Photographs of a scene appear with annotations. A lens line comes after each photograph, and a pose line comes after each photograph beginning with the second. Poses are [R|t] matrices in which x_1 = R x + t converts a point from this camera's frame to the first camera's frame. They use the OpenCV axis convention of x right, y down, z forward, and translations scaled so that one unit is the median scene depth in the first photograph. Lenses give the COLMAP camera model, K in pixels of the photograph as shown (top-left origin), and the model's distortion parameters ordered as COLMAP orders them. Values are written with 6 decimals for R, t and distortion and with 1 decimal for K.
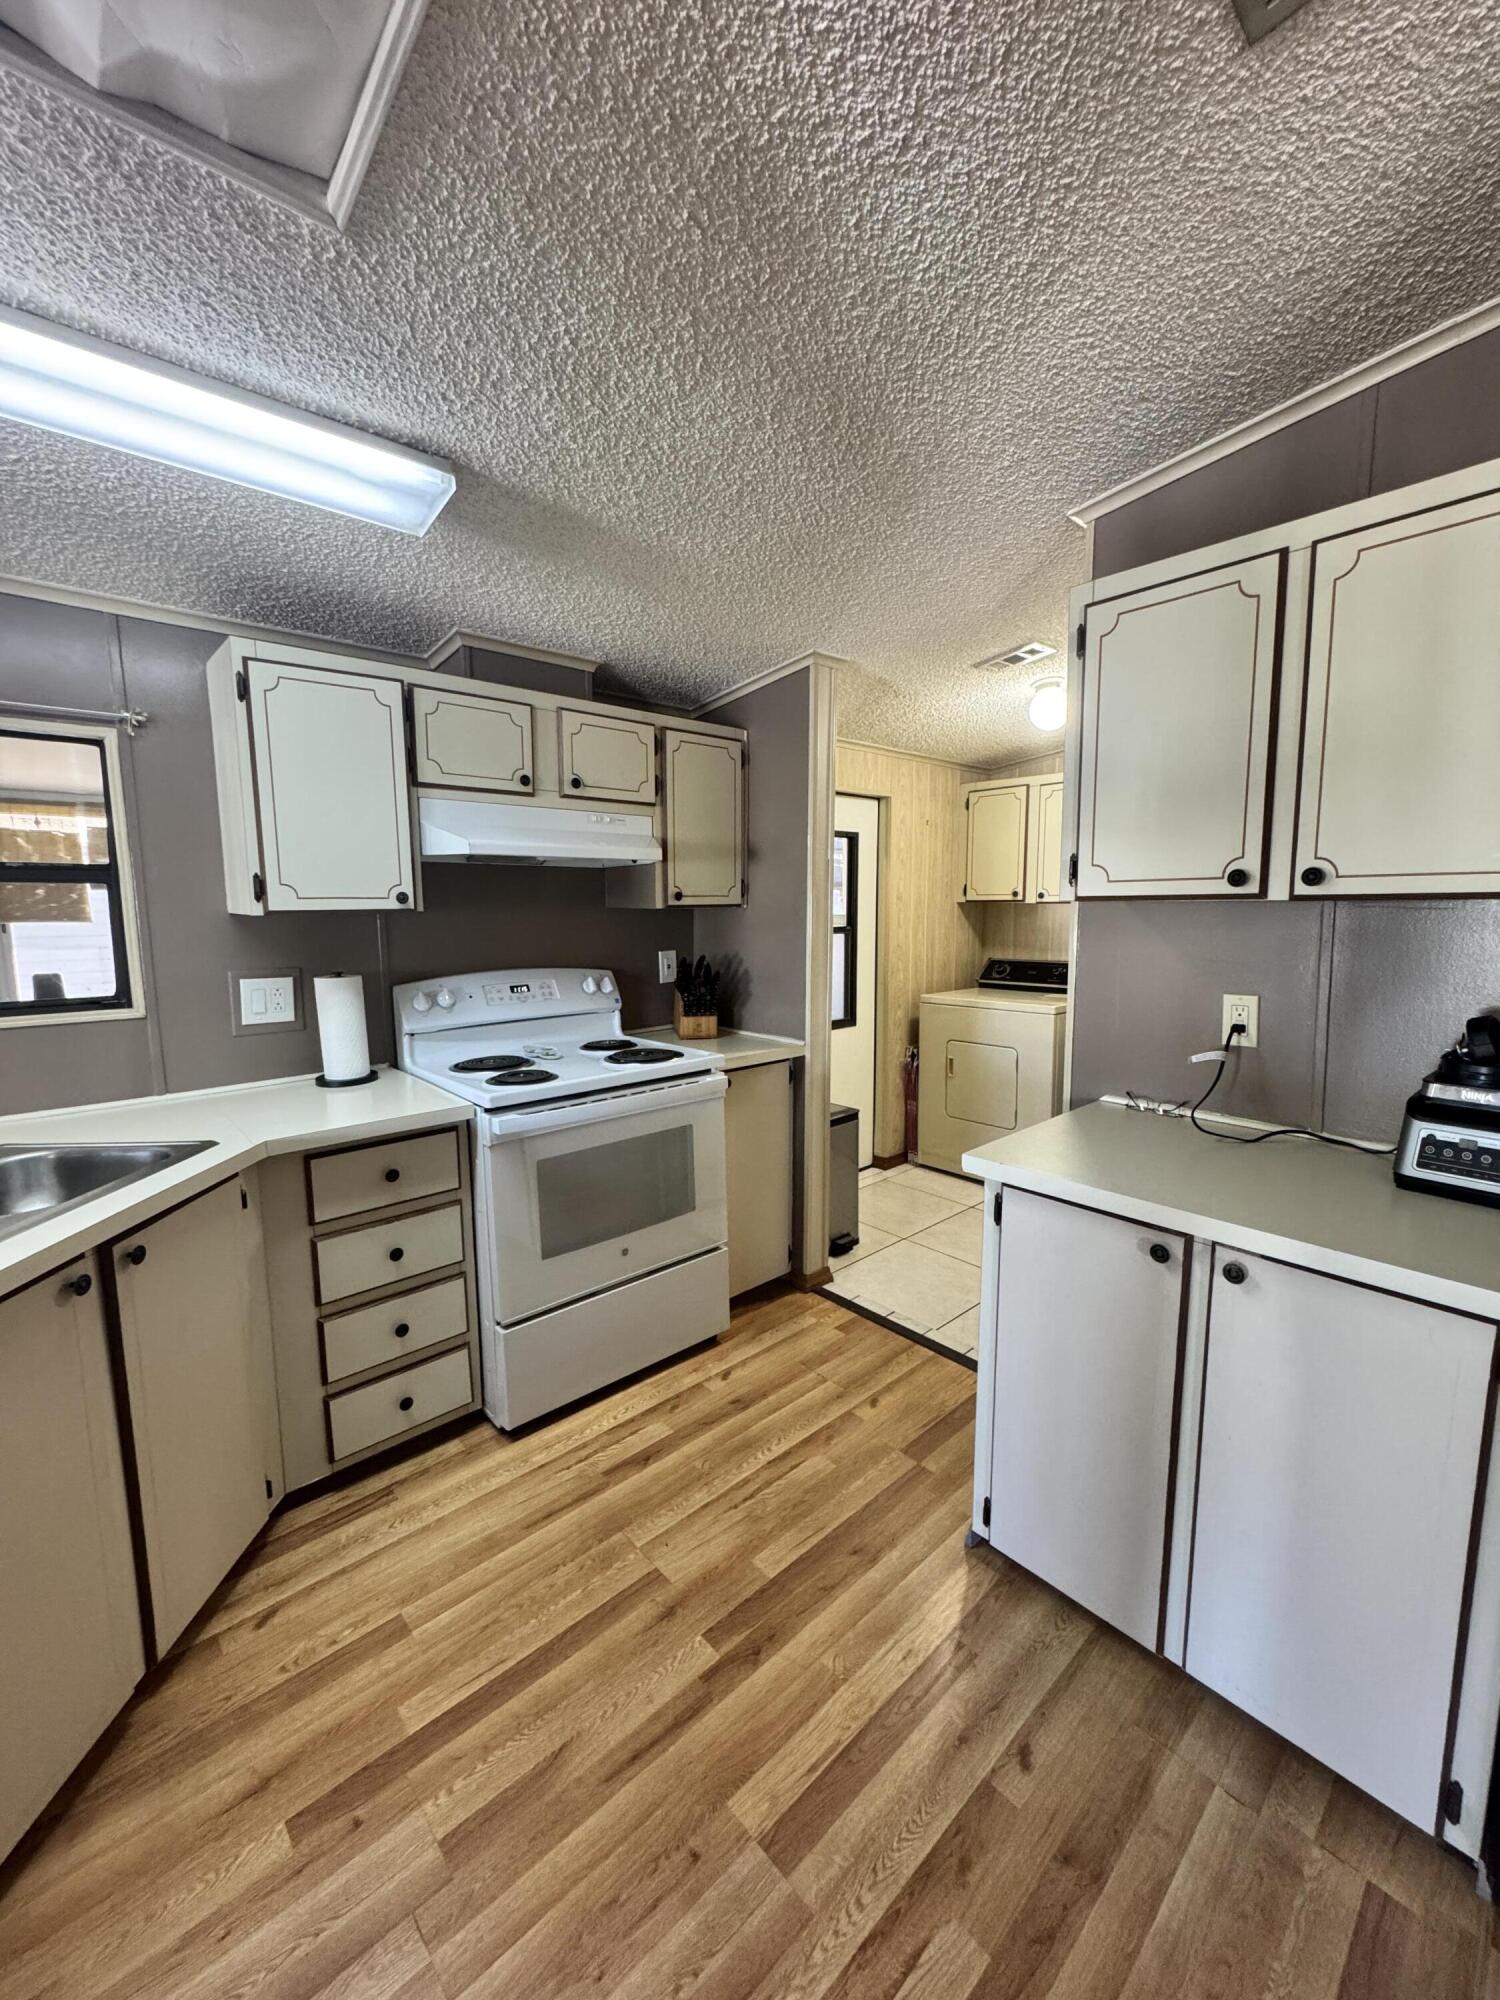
lens RADIAL K [[799.7, 0, 750.0], [0, 799.7, 1000.0], [0, 0, 1]] dist [-0.003296, 0.000669]
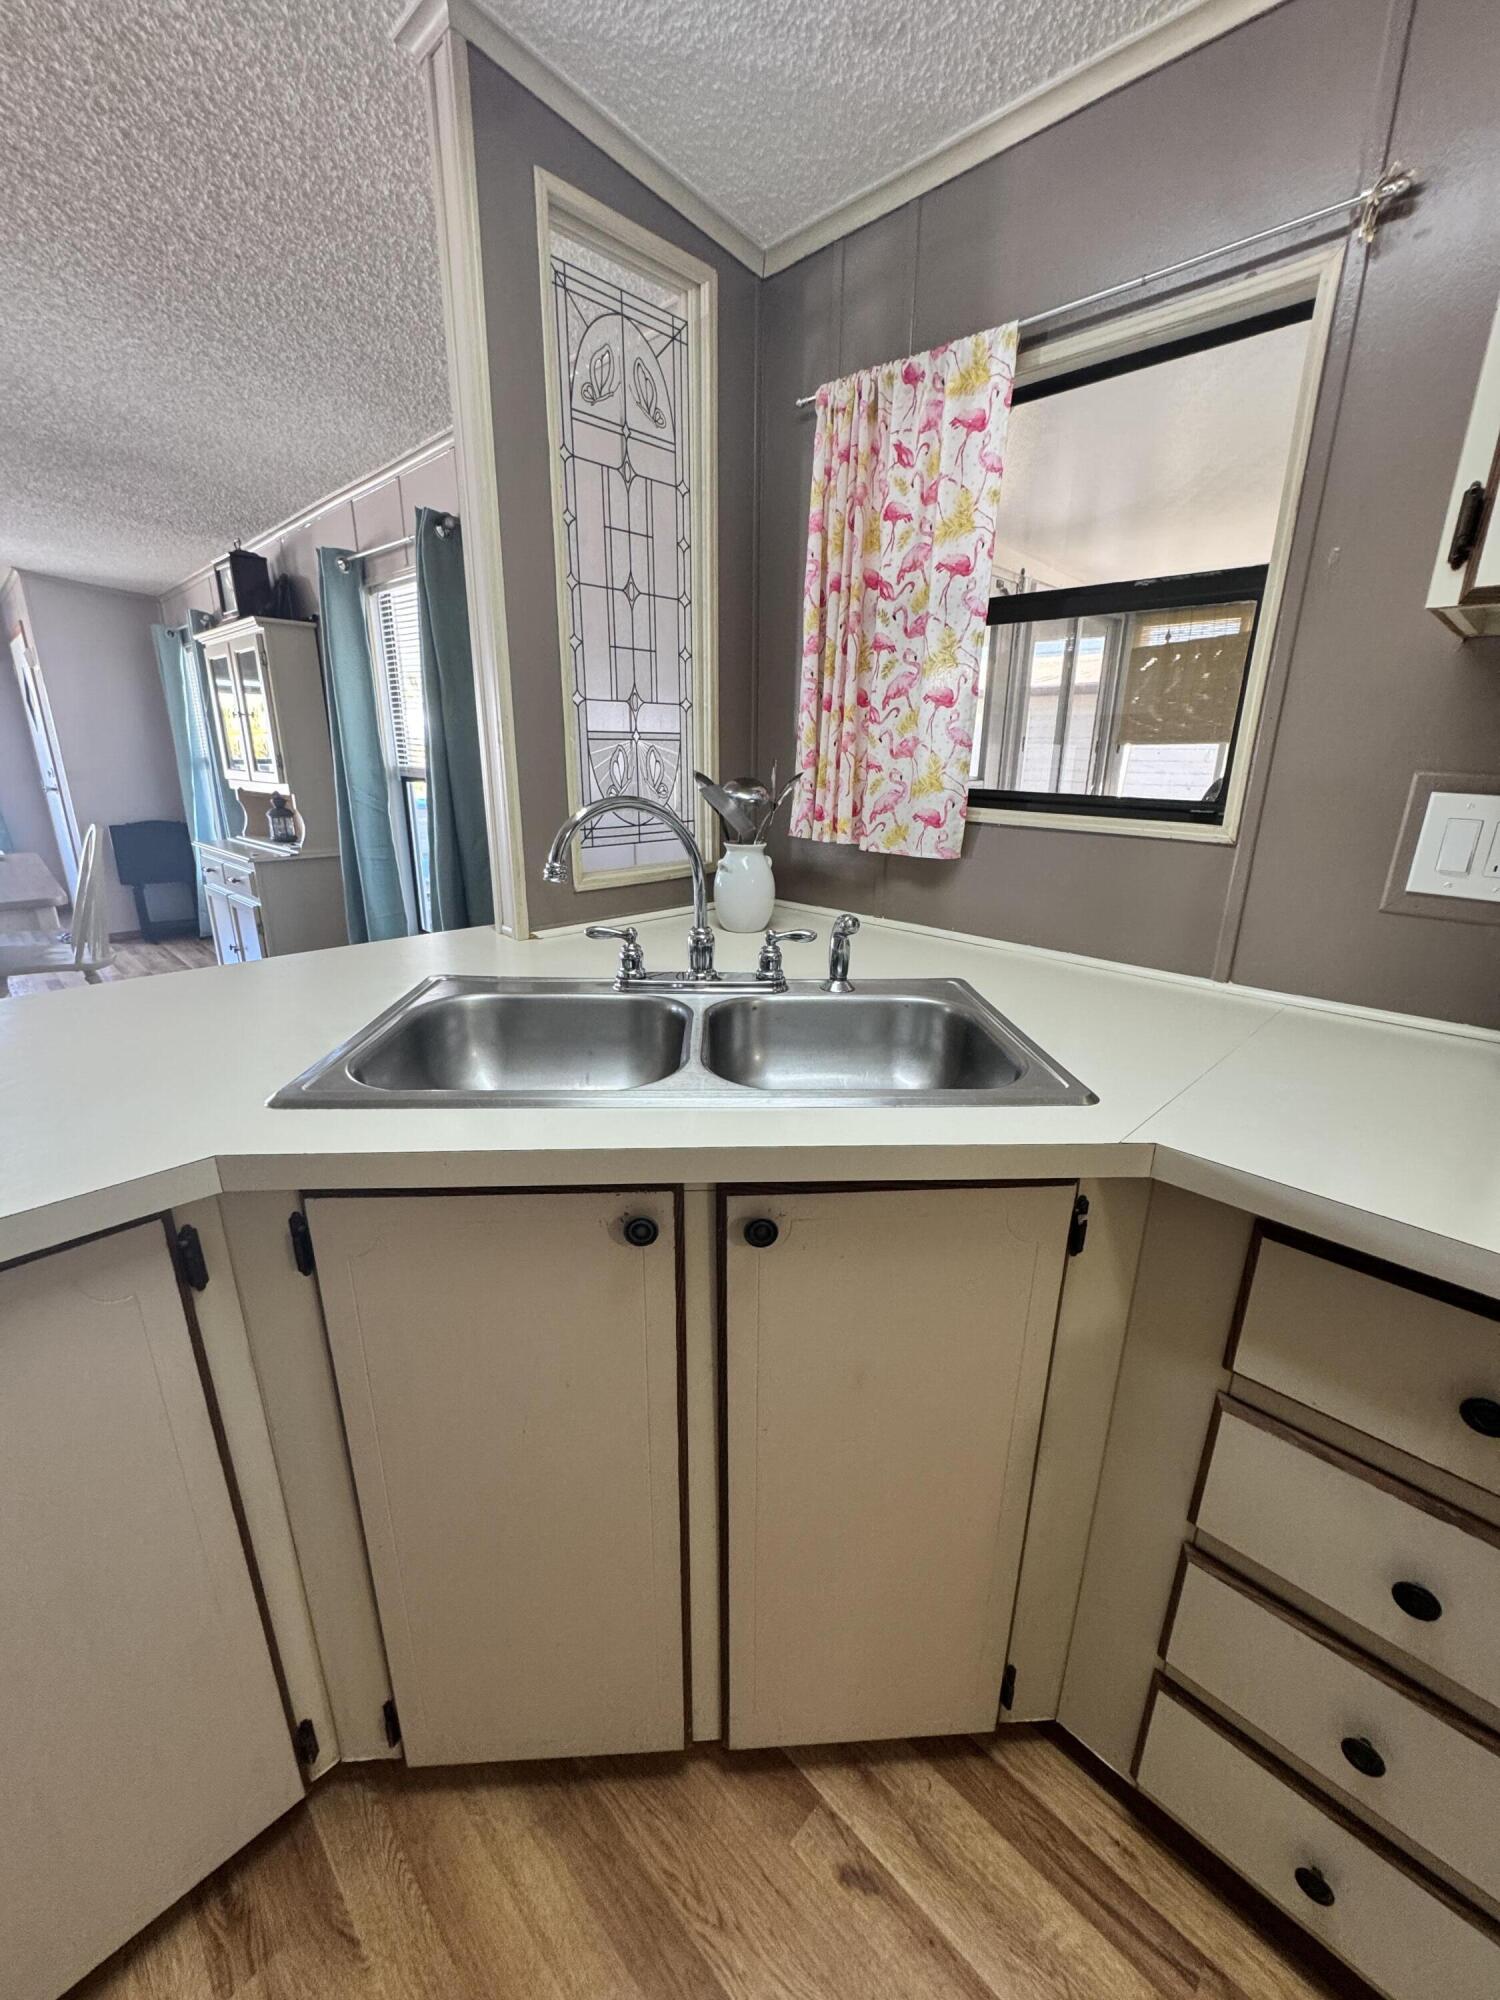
lens RADIAL K [[799.7, 0, 750.0], [0, 799.7, 1000.0], [0, 0, 1]] dist [-0.003296, 0.000669]
pose [[0.052674, 0.305990, -0.950576, -0.238631], [-0.134861, 0.945357, 0.296837, 0.005075], [0.989464, 0.112560, 0.091062, 0.750184]]
